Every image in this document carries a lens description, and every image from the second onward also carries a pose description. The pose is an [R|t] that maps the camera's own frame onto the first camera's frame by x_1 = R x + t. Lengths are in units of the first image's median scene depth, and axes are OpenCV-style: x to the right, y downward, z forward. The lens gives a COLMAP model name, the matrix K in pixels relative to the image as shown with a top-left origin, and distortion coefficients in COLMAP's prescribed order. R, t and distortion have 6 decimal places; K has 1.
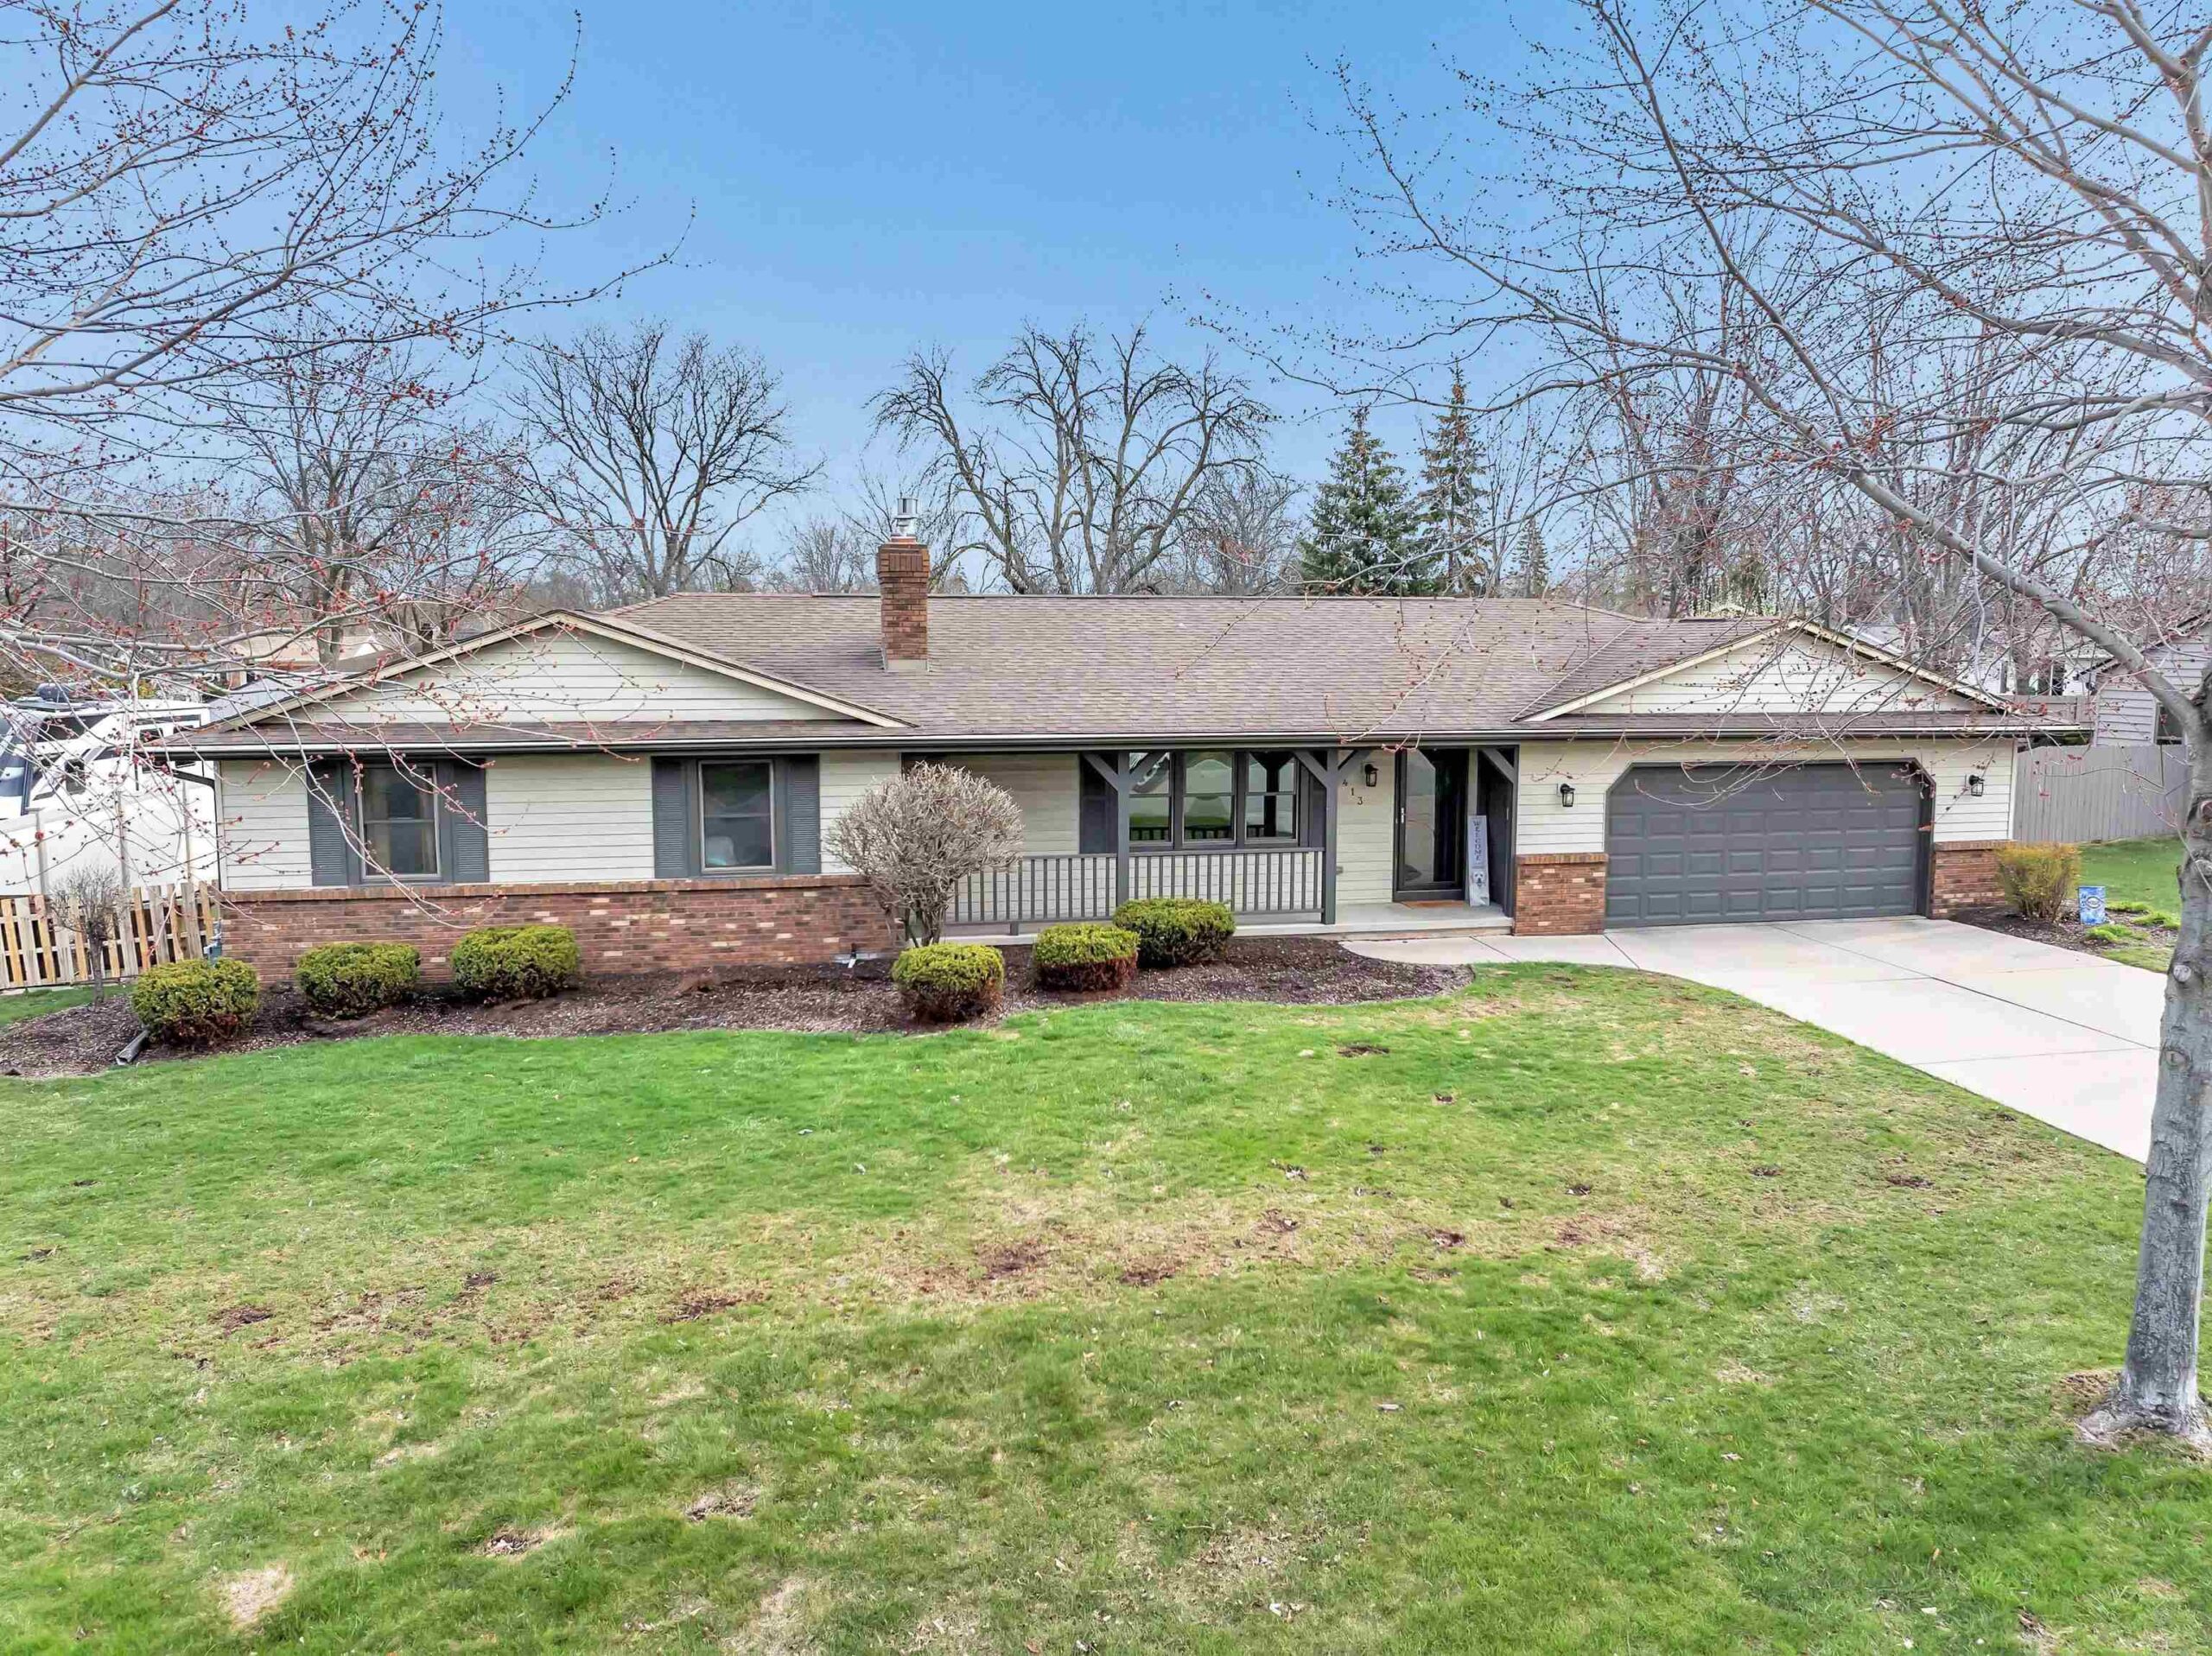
lens RADIAL K [[1550.0, 0, 1119.4], [0, 1550.0, 828.1], [0, 0, 1]] dist [-0.022339, -0.037433]
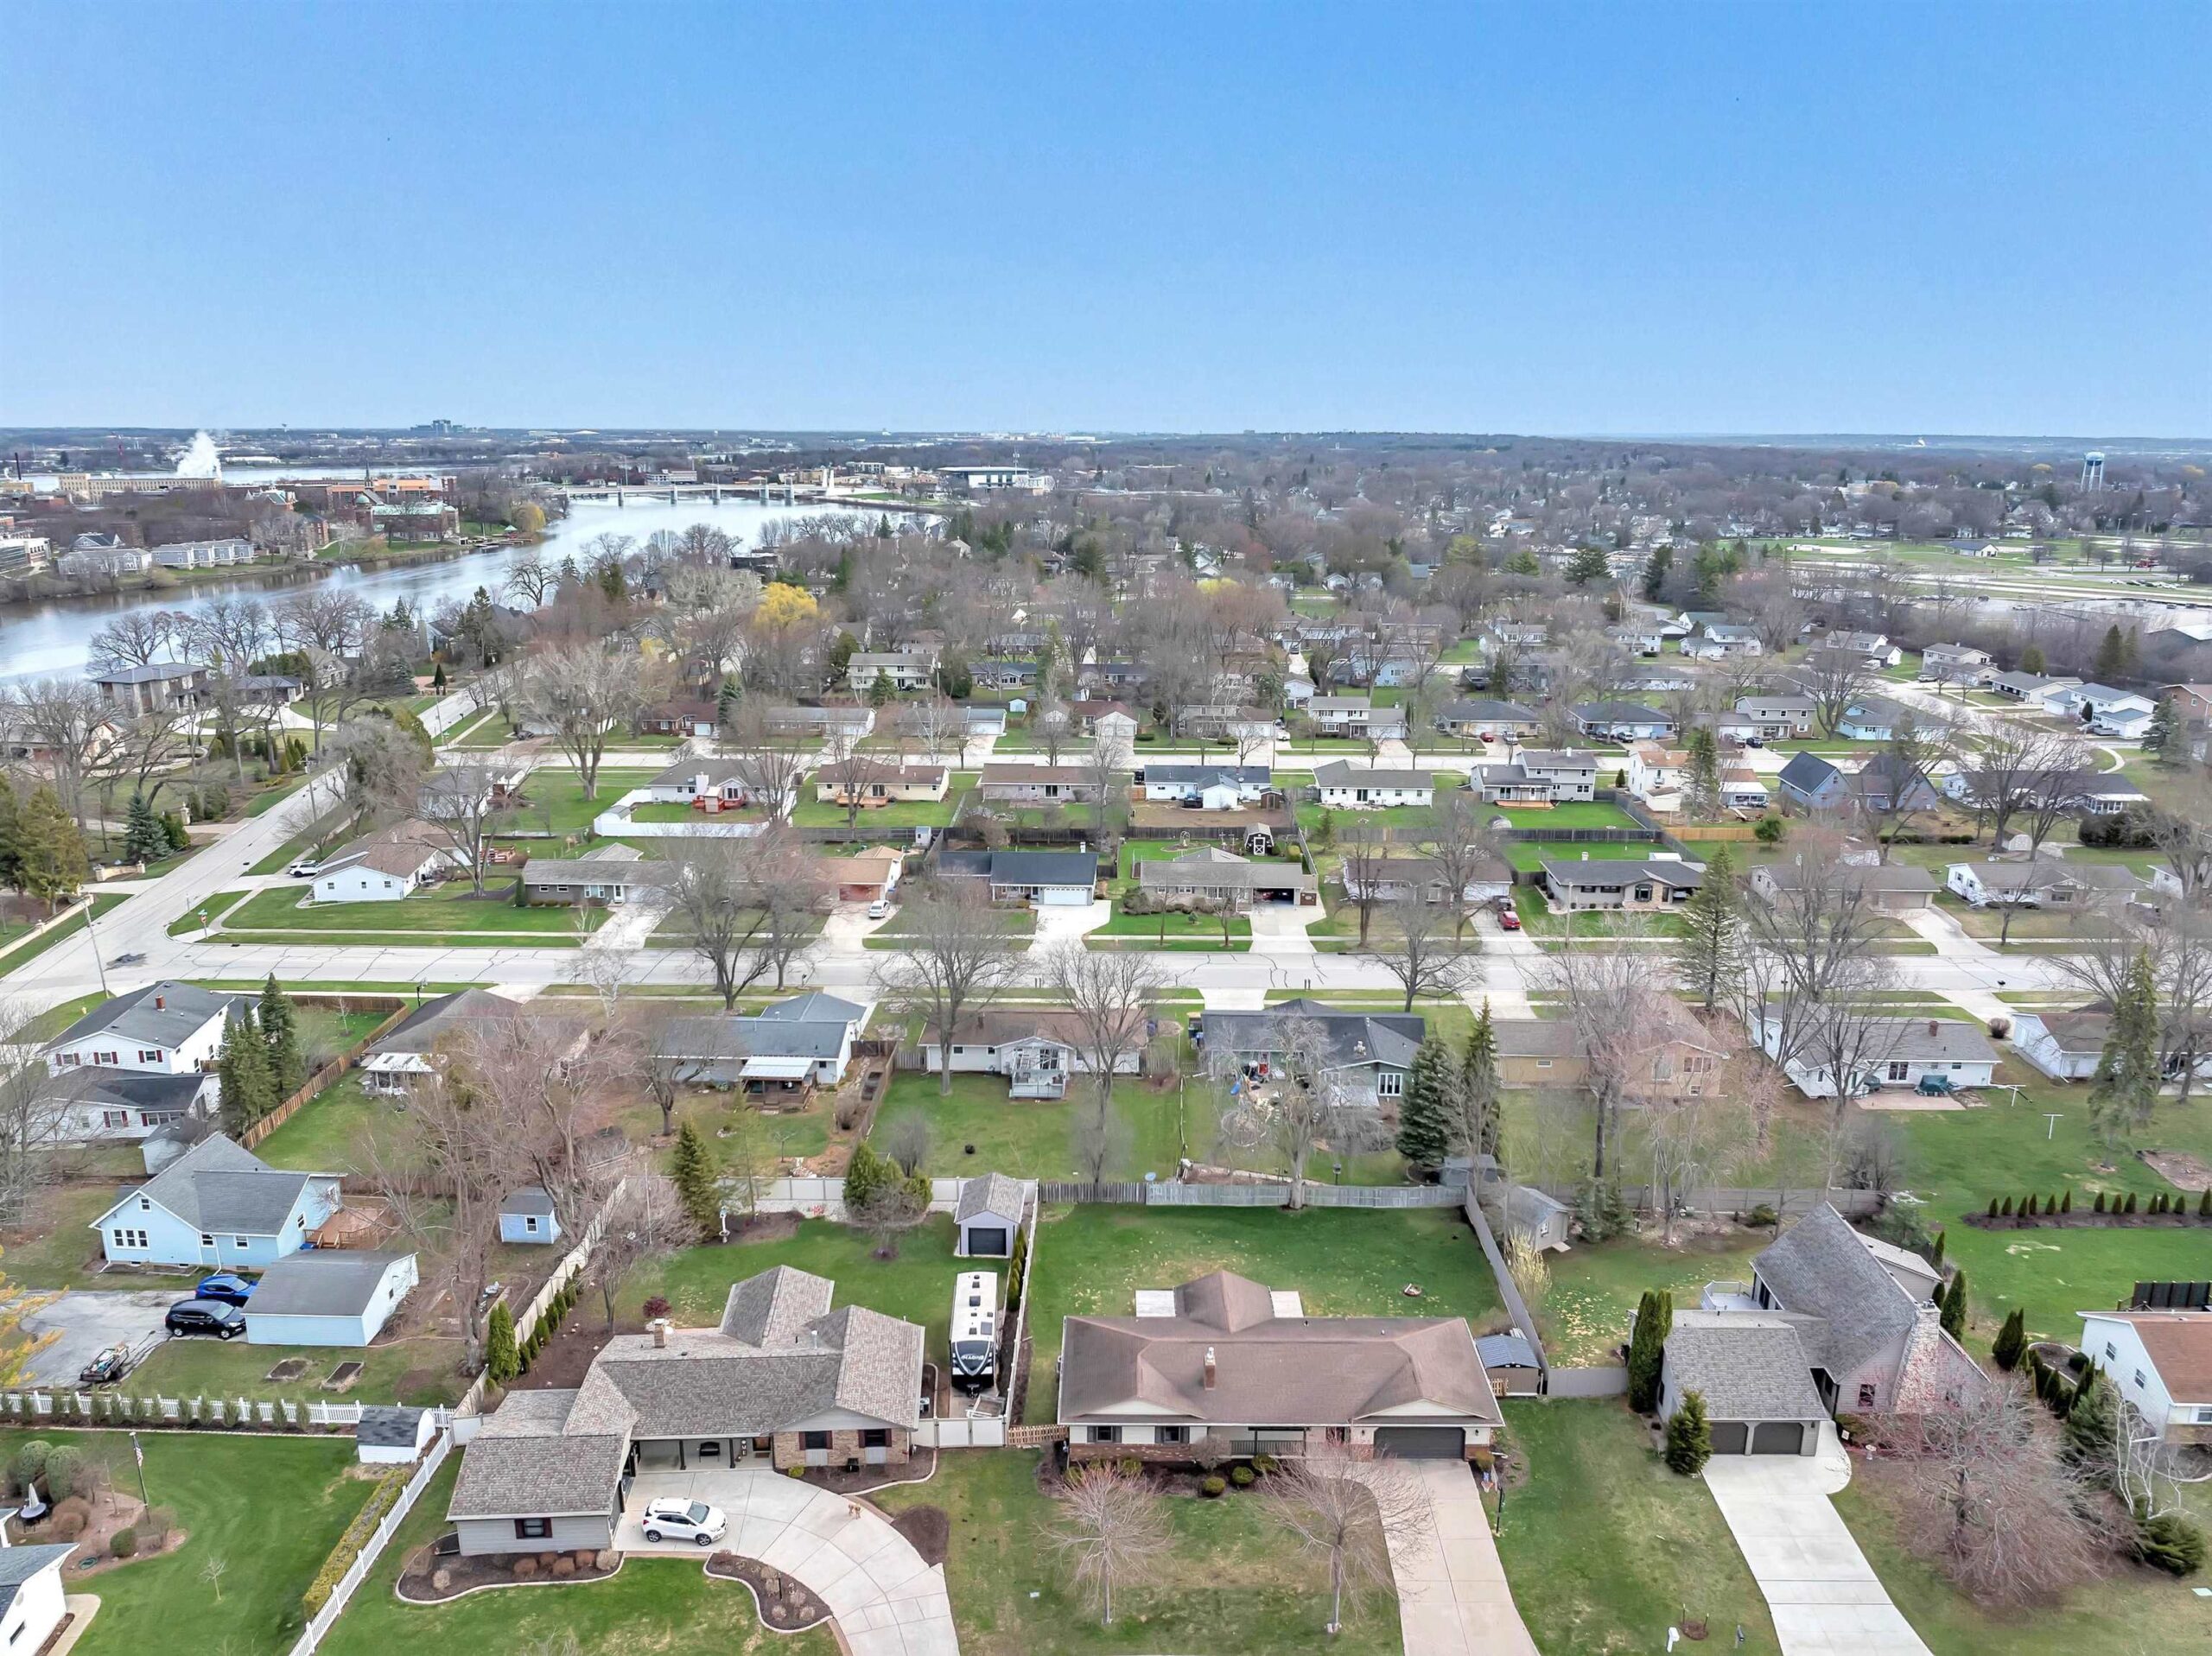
lens RADIAL K [[1550.0, 0, 1119.4], [0, 1550.0, 828.1], [0, 0, 1]] dist [-0.022339, -0.037433]
pose [[0.977740, 0.059881, -0.201095, 0.392430], [-0.032495, 0.990062, 0.136823, -2.254687], [0.207289, -0.127243, 0.969969, -3.075964]]
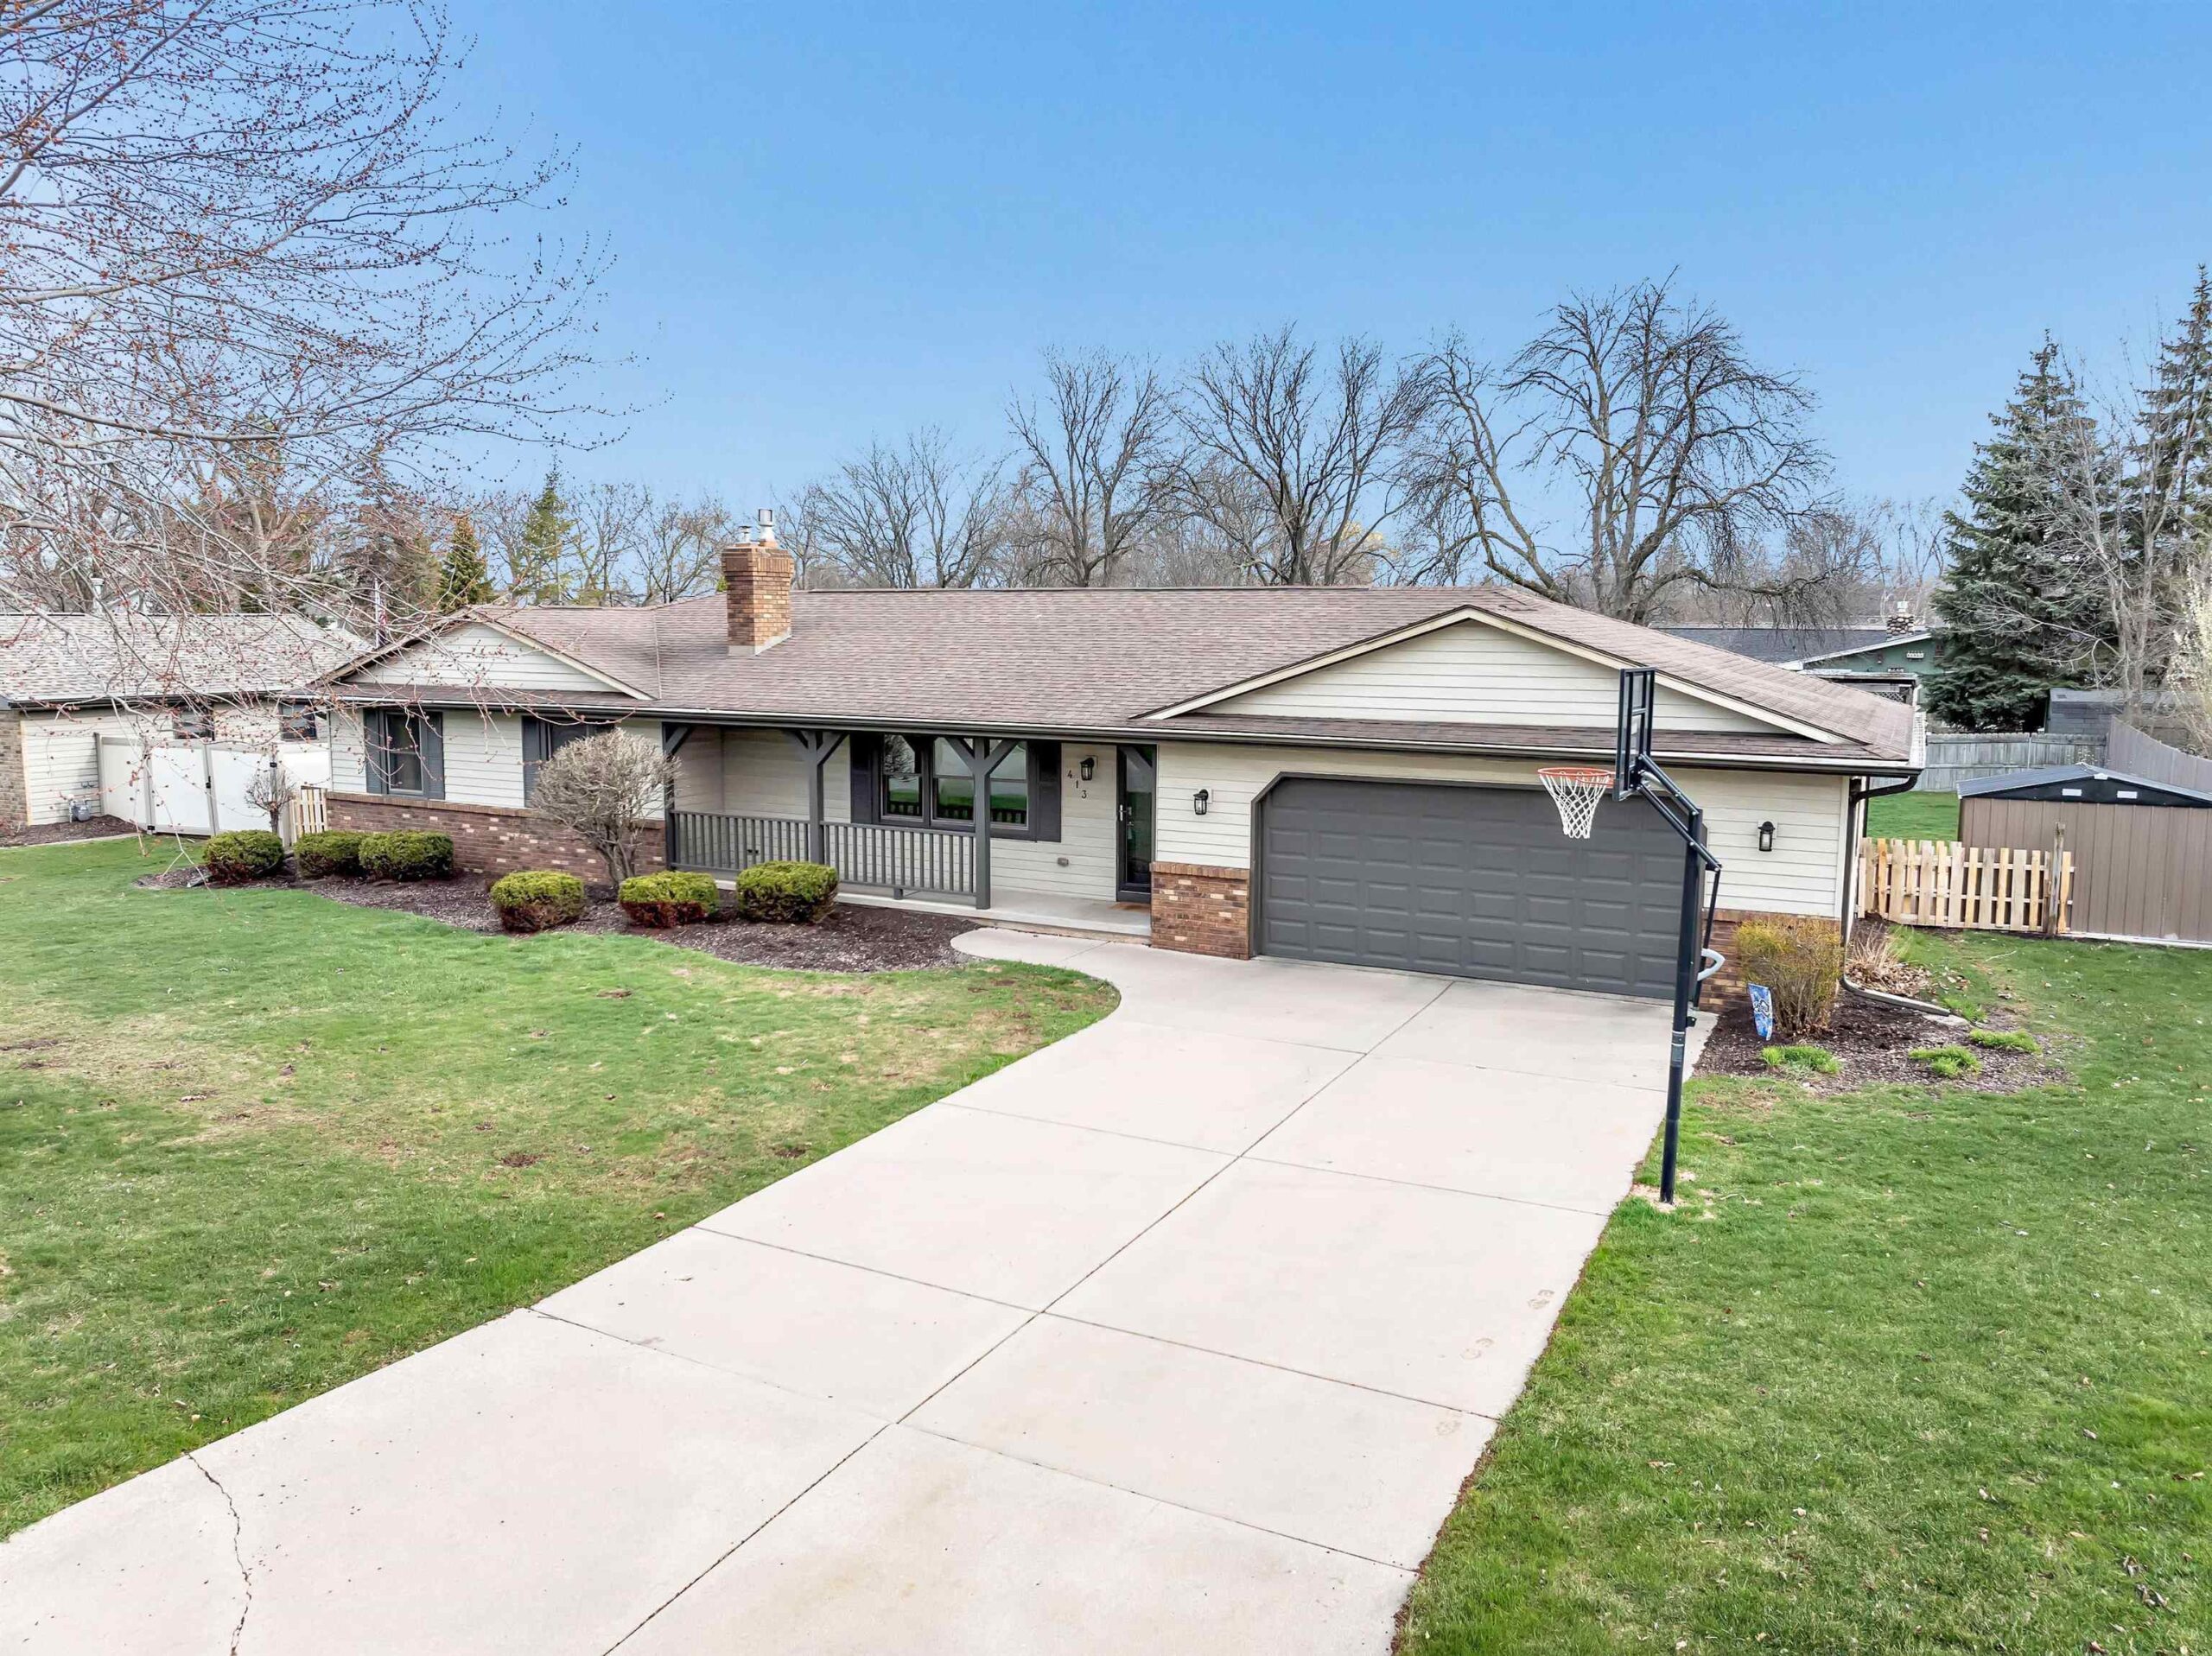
lens RADIAL K [[1550.0, 0, 1119.4], [0, 1550.0, 828.1], [0, 0, 1]] dist [-0.022339, -0.037433]
pose [[0.771554, 0.085350, -0.630413, 0.845589], [-0.081956, 0.996037, 0.034546, -0.034021], [0.630863, 0.025012, 0.775491, 0.261843]]
